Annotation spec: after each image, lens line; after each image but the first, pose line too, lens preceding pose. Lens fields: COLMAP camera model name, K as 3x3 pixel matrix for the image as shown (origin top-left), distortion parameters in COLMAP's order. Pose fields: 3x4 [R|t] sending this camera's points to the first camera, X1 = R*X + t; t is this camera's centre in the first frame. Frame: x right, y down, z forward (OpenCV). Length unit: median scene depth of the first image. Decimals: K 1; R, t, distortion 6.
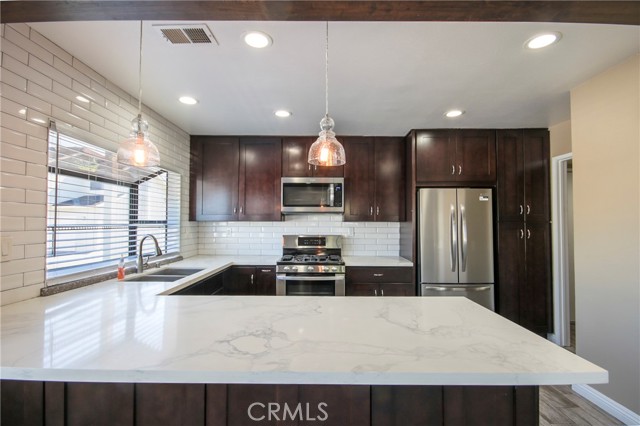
lens RADIAL K [[302.1, 0, 320.0], [0, 302.1, 213.0], [0, 0, 1]] dist [-0.002472, -0.000413]
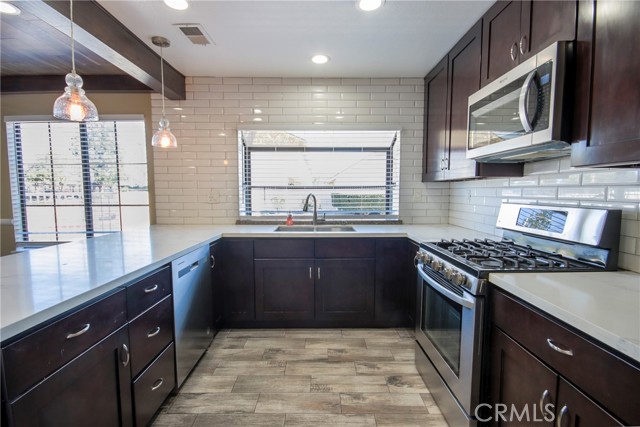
lens RADIAL K [[294.1, 0, 320.0], [0, 294.1, 213.5], [0, 0, 1]] dist [-0.002474, -0.000837]
pose [[0.004335, 0.077143, -0.997011, 0.426518], [0.034574, 0.996412, 0.077247, 0.043860], [0.999393, -0.034805, 0.001652, 0.741777]]
